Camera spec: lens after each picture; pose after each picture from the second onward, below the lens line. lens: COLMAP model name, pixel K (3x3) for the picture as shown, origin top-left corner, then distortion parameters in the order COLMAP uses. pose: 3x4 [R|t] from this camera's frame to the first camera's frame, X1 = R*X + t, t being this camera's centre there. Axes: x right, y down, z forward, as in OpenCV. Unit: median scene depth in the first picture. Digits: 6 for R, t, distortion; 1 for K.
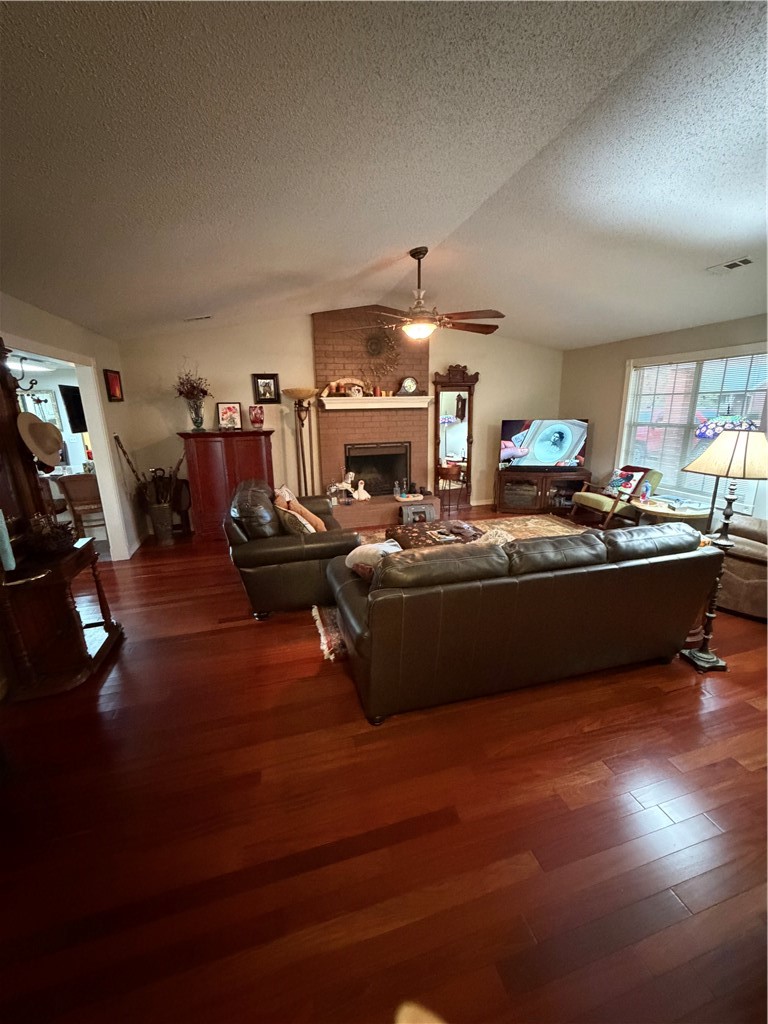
lens RADIAL K [[407.2, 0, 384.7], [0, 407.2, 509.7], [0, 0, 1]] dist [-0.001642, 0.000000]
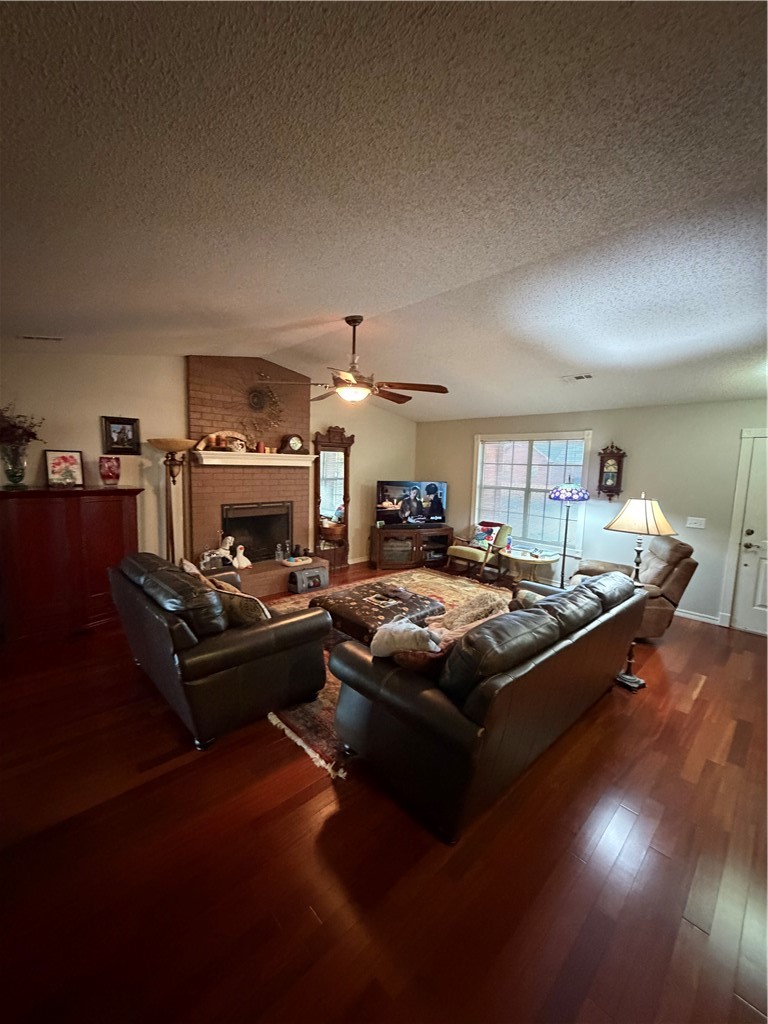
lens RADIAL K [[407.2, 0, 384.7], [0, 407.2, 509.7], [0, 0, 1]] dist [-0.001642, 0.000000]
pose [[0.883479, -0.011288, 0.468334, -0.209707], [0.072752, 0.990887, -0.113359, -0.028692], [-0.462787, 0.134222, 0.876249, 0.090982]]
